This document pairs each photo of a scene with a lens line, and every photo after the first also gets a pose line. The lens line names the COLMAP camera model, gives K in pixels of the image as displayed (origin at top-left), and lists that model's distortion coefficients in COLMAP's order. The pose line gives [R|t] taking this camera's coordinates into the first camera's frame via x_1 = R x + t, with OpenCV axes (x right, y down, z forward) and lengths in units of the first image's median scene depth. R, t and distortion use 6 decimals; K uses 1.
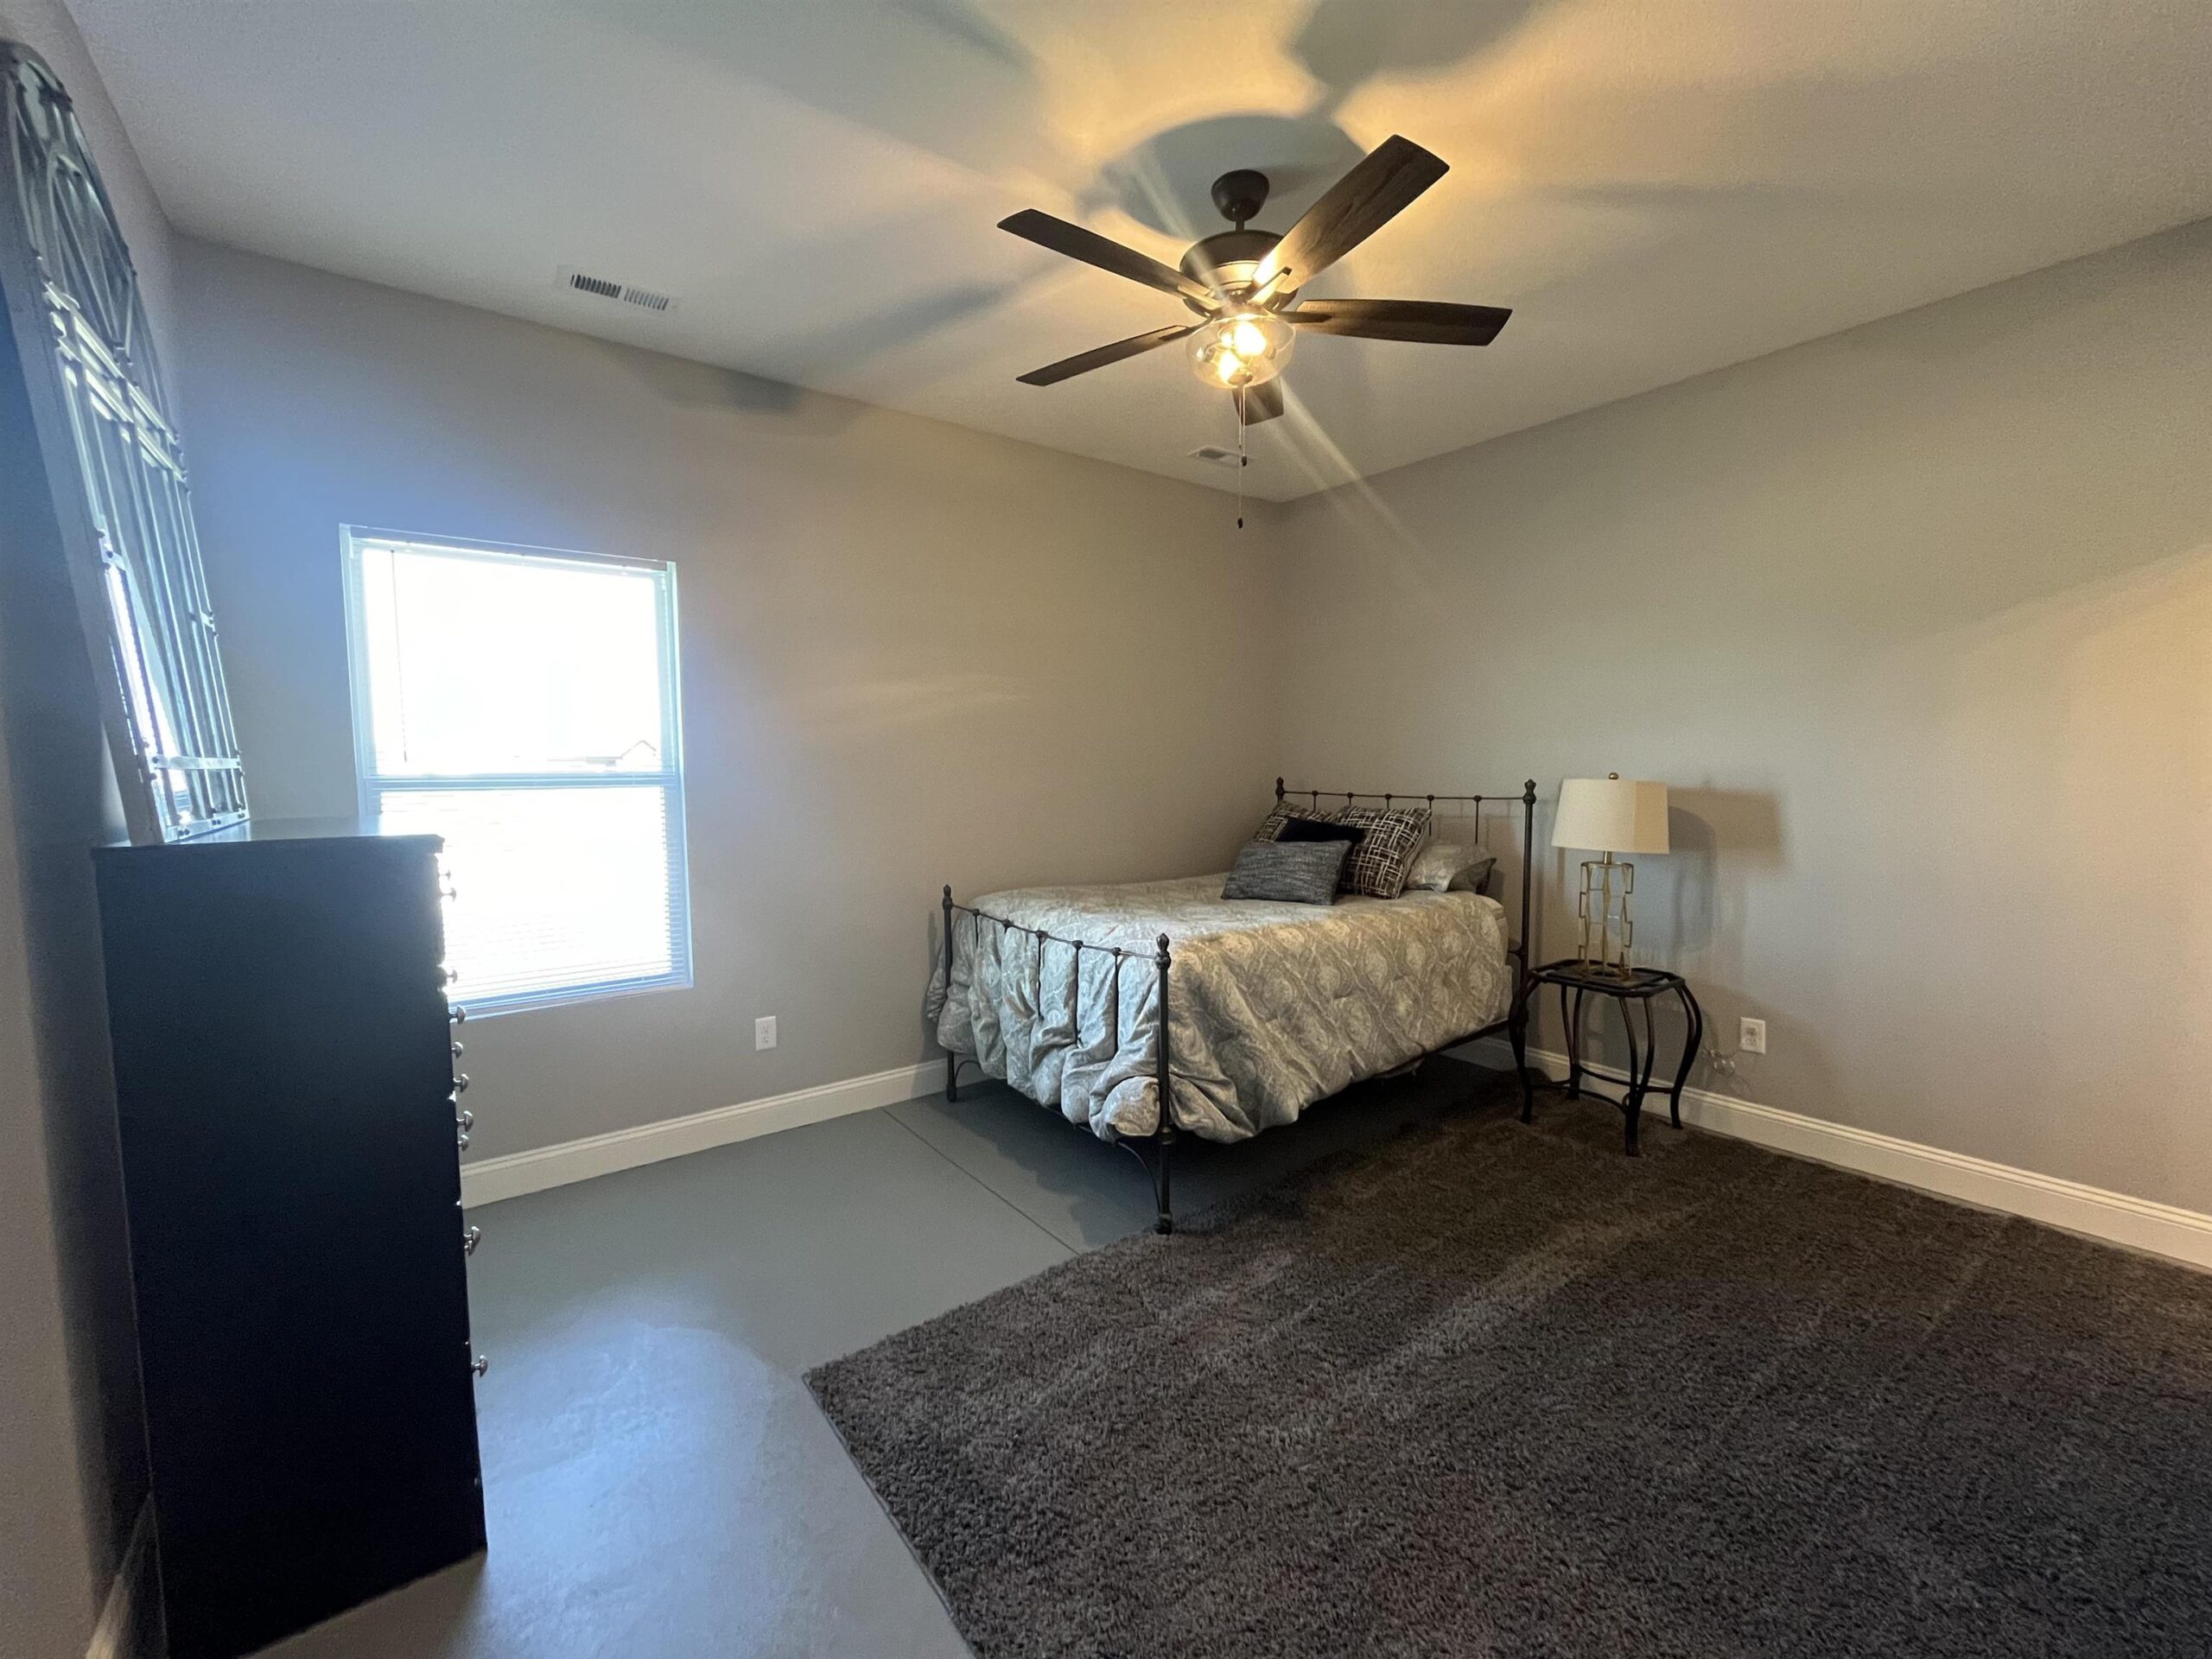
lens RADIAL K [[899.1, 0, 1106.0], [0, 899.1, 829.5], [0, 0, 1]] dist [-0.003257, 0.000290]
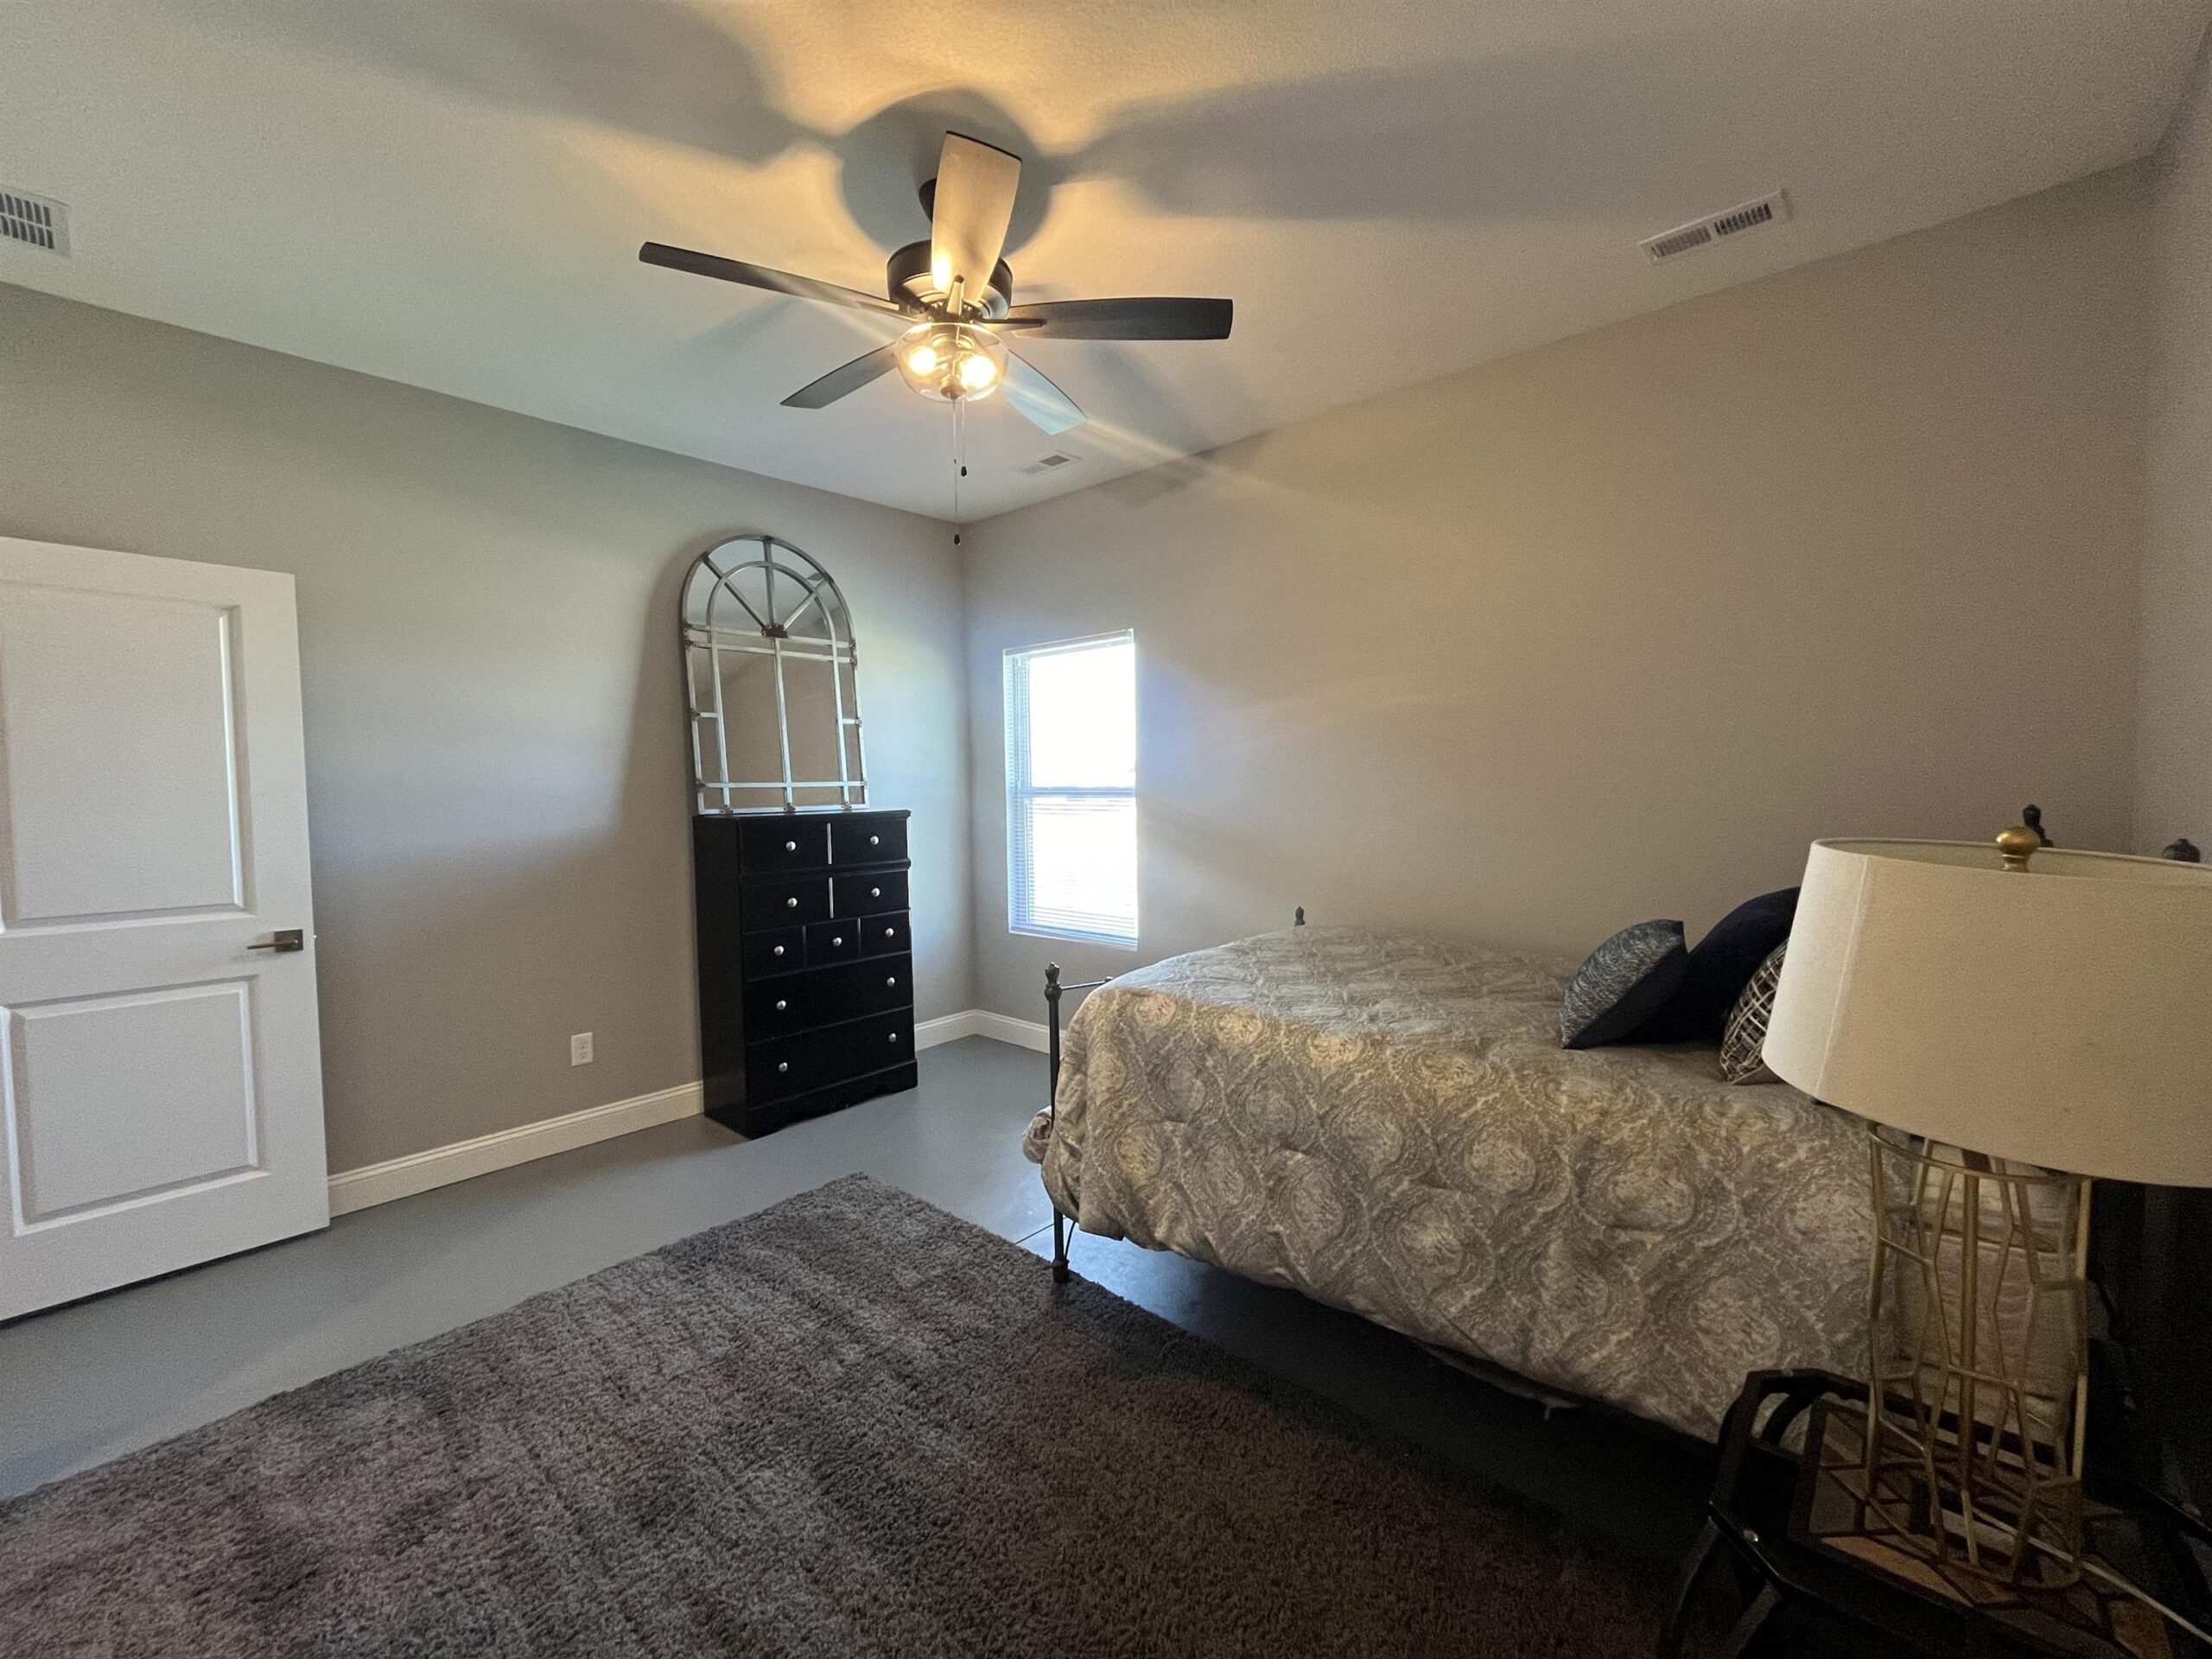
lens RADIAL K [[899.1, 0, 1106.0], [0, 899.1, 829.5], [0, 0, 1]] dist [-0.003257, 0.000290]
pose [[0.196645, 0.061783, -0.978526, 0.818284], [-0.060412, 0.996880, 0.050802, -0.064113], [0.978612, 0.049125, 0.199764, 0.700076]]
